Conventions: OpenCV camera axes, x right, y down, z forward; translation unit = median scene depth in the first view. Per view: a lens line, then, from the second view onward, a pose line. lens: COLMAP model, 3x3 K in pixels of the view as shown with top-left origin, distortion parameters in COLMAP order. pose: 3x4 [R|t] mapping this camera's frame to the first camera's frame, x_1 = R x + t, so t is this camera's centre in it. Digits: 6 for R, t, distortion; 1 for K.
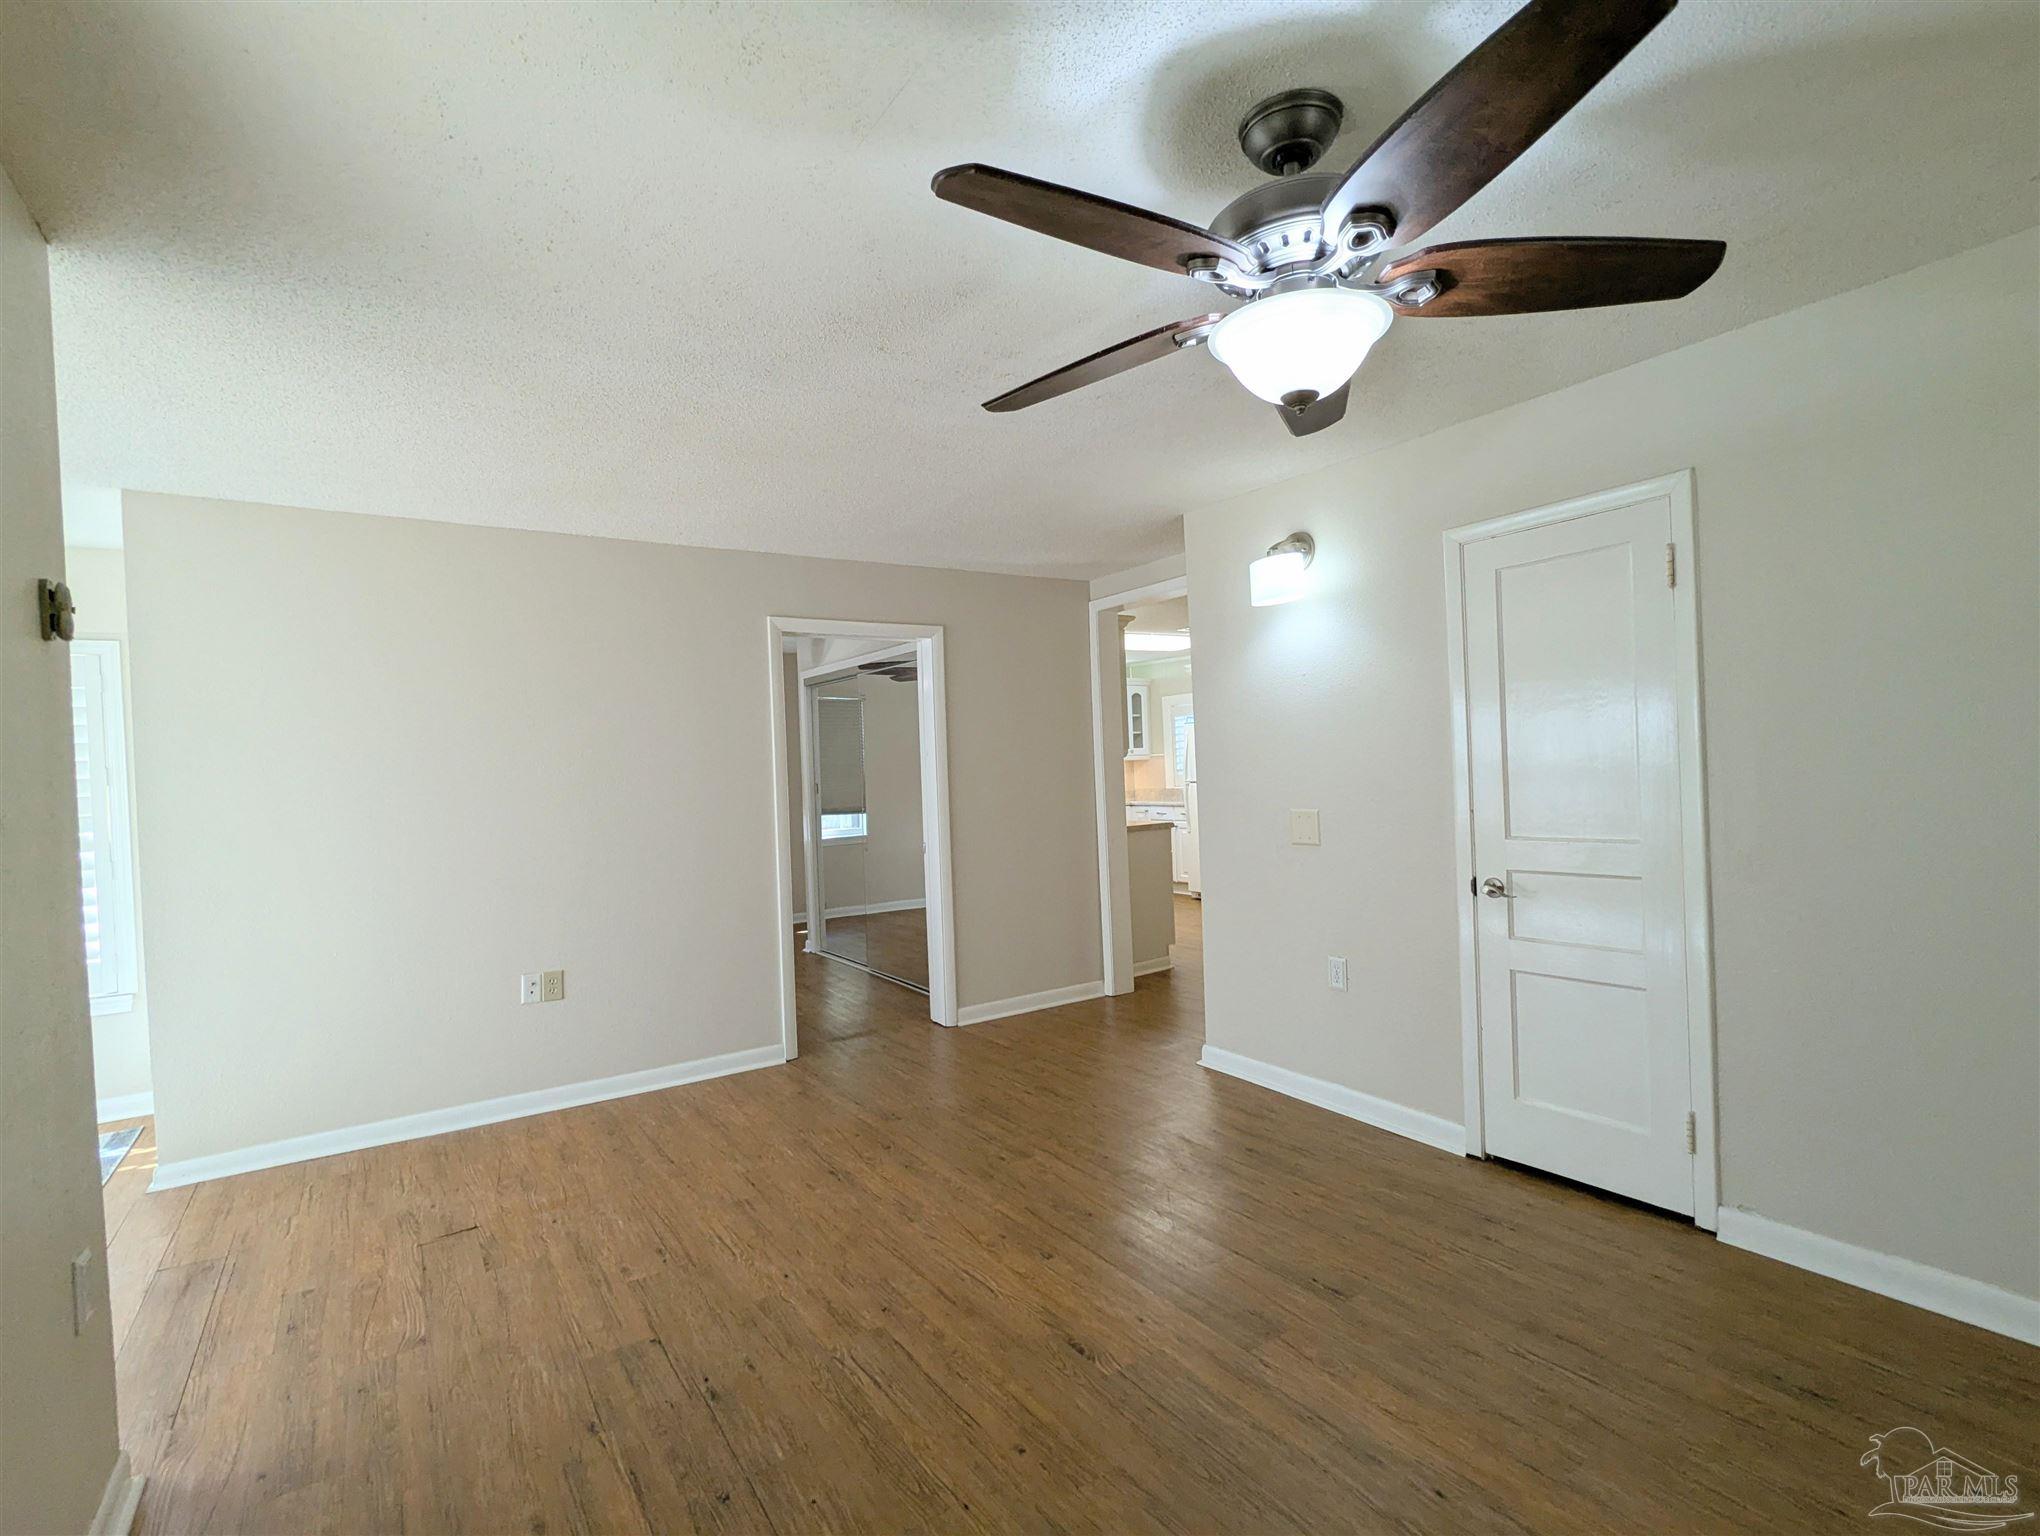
lens RADIAL K [[970.5, 0, 1024.4], [0, 970.5, 776.8], [0, 0, 1]] dist [-0.000949, 0.001102]
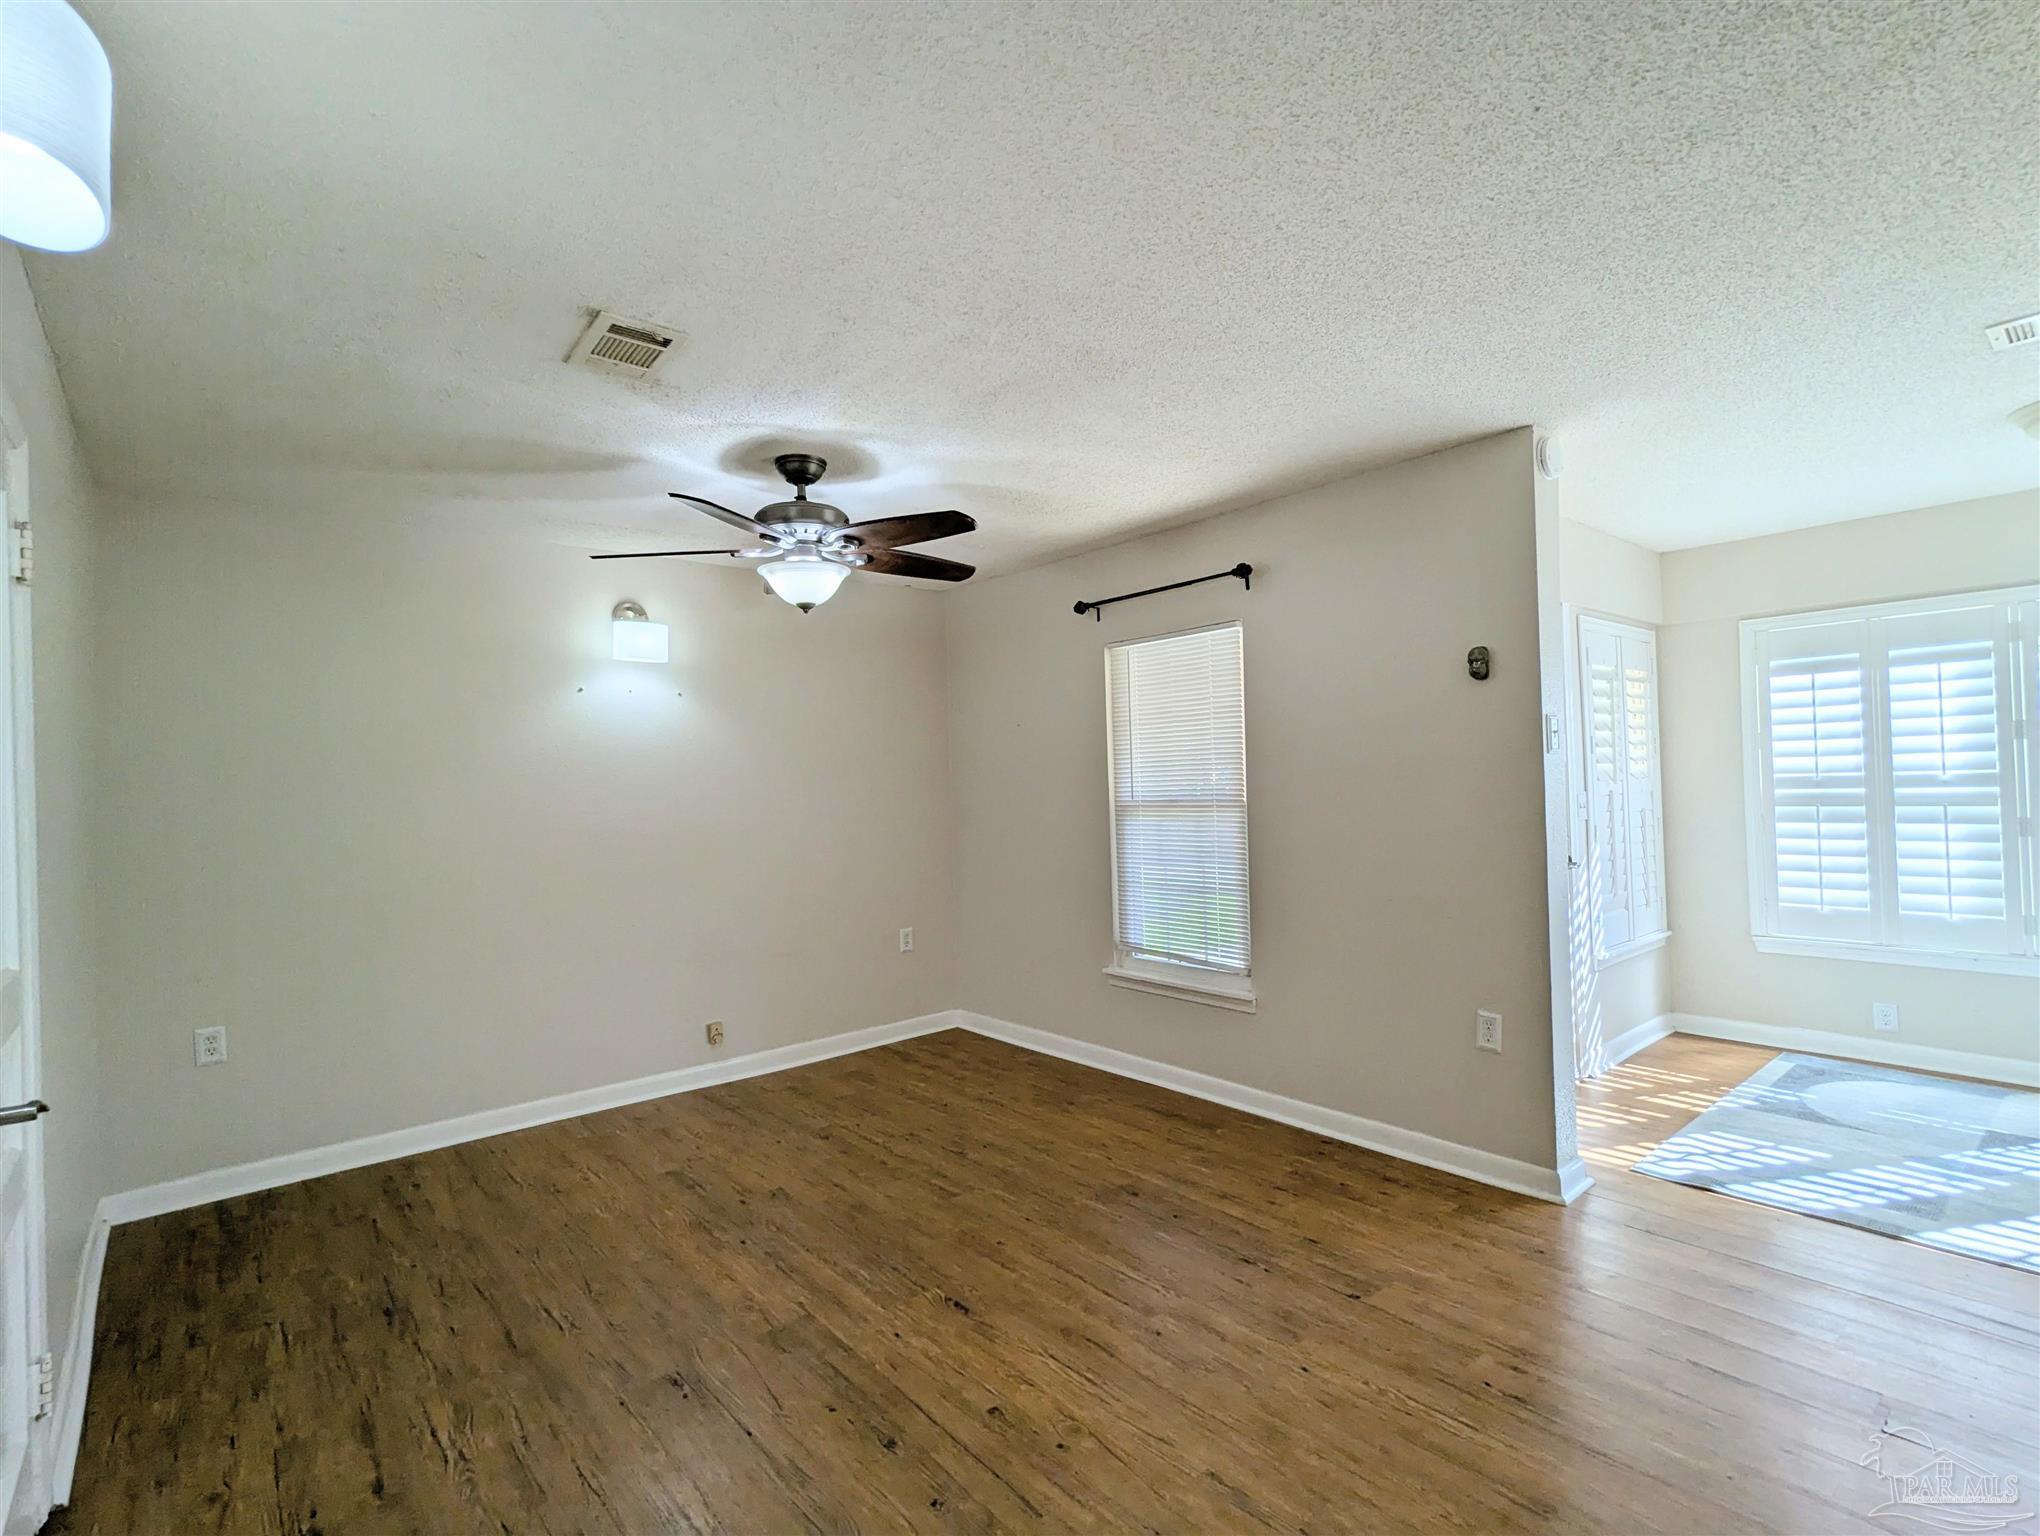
lens RADIAL K [[964.2, 0, 1023.2], [0, 964.2, 779.9], [0, 0, 1]] dist [-0.000118, 0.000829]
pose [[-0.992286, 0.069265, -0.102815, 0.044257], [0.068915, 0.997598, 0.006951, -0.015317], [0.103050, -0.000188, -0.994676, 1.706911]]
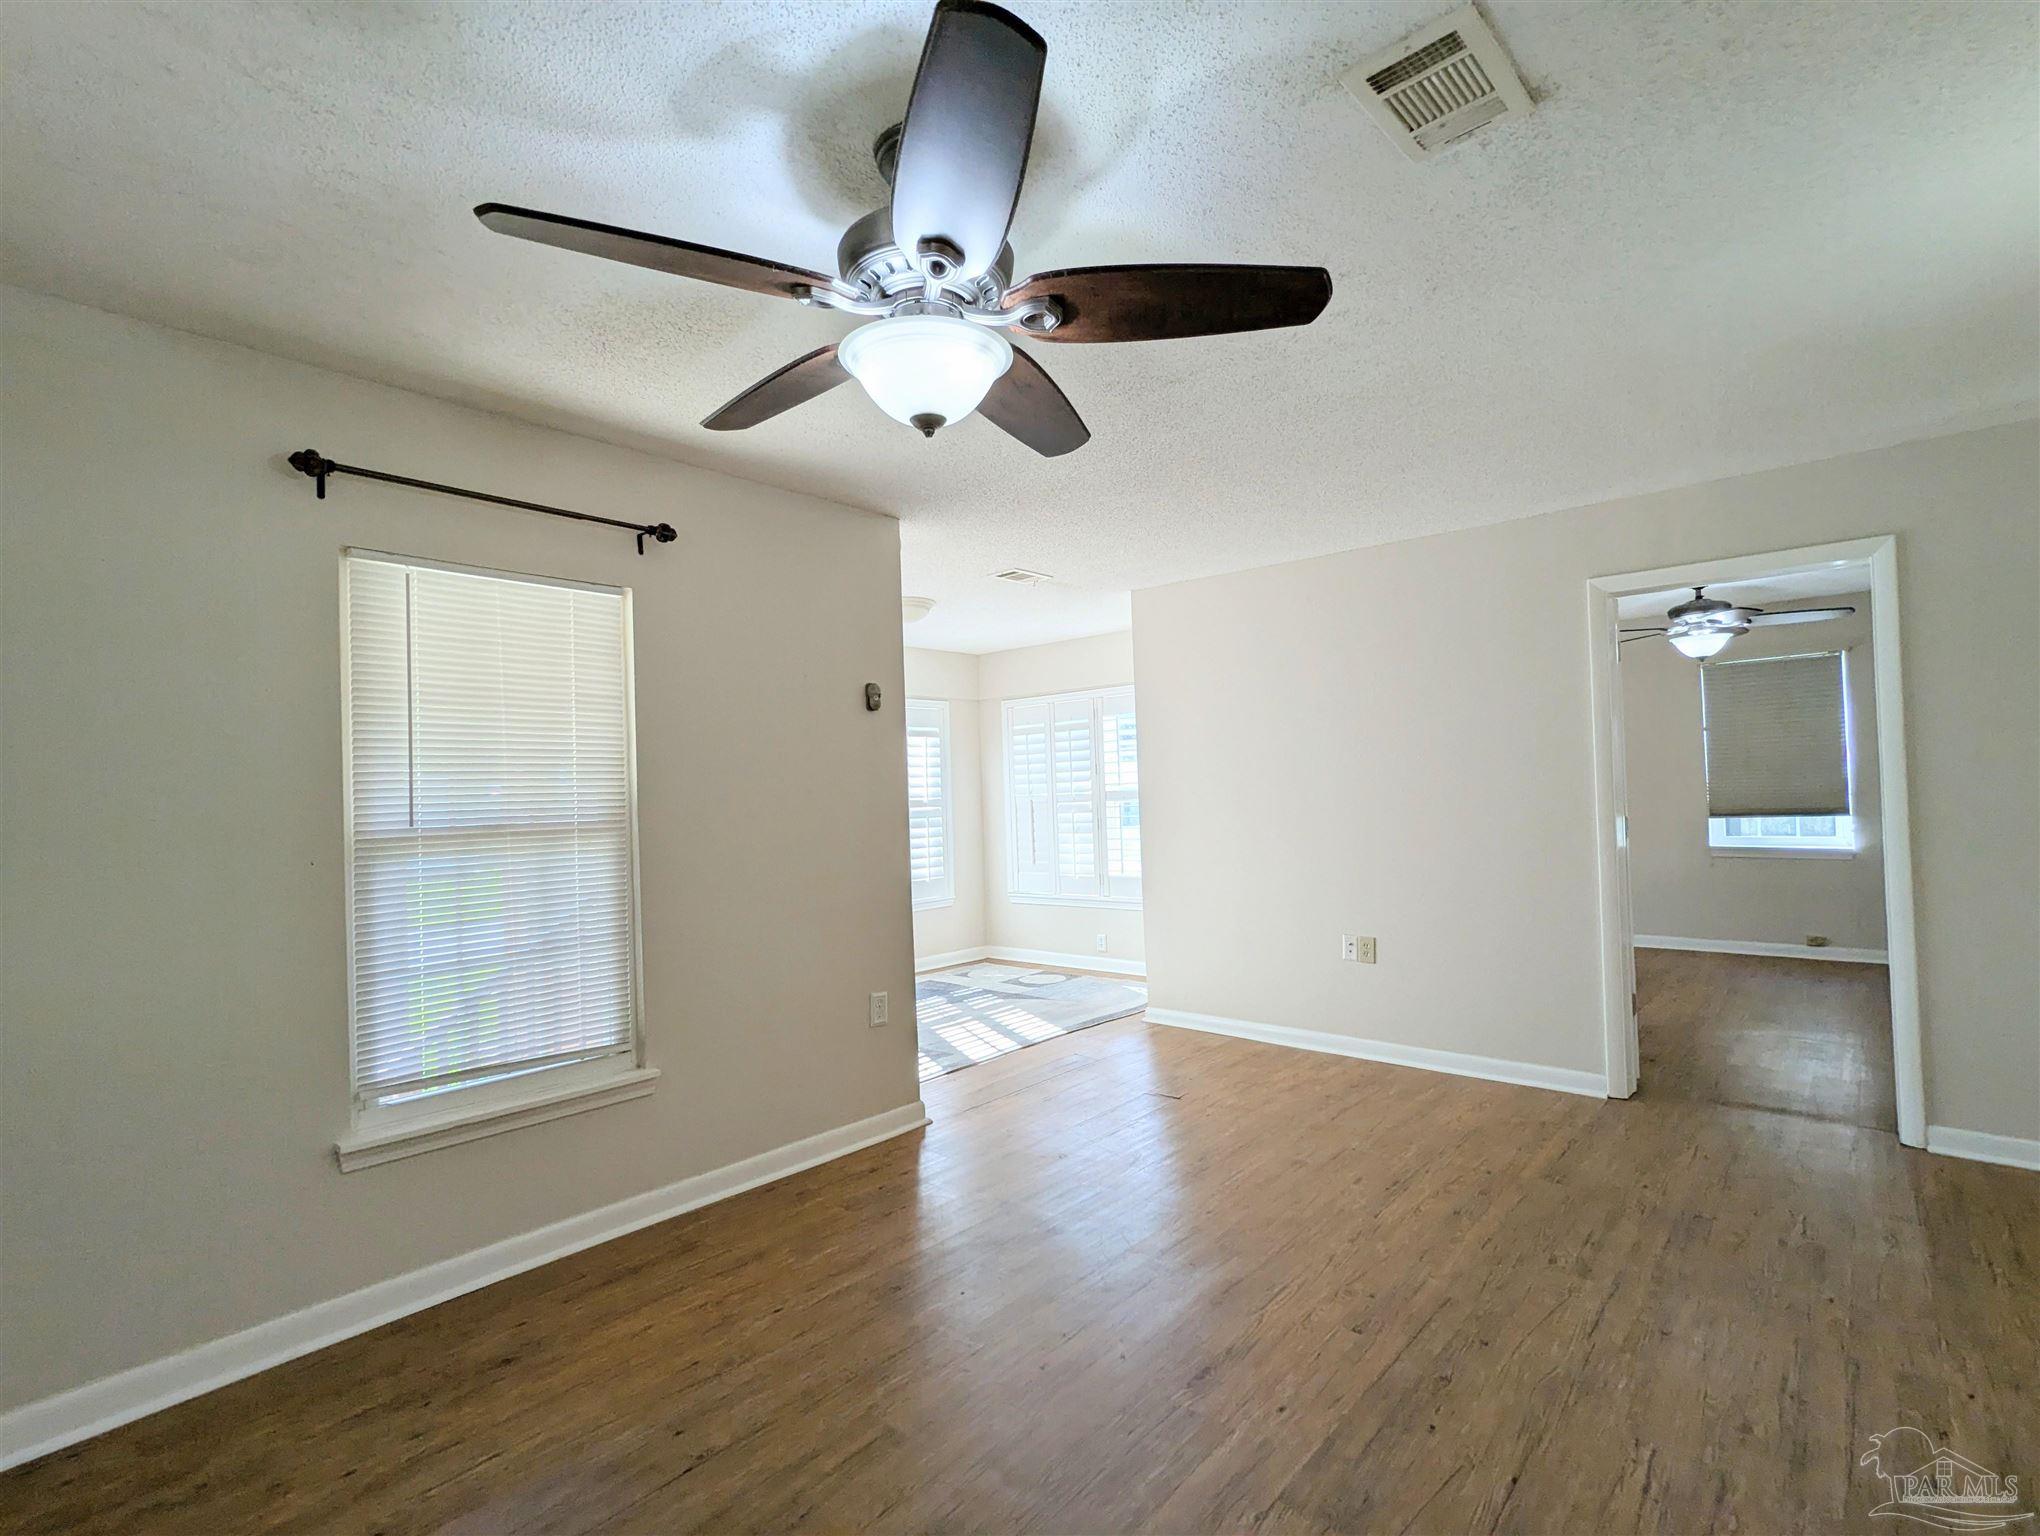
lens RADIAL K [[965.6, 0, 1011.9], [0, 965.6, 776.0], [0, 0, 1]] dist [0.002007, -0.000522]
pose [[0.243301, 0.013156, -0.969862, 0.750743], [0.011755, 0.999795, 0.016511, -0.017268], [0.969880, -0.015418, 0.243097, 0.480267]]
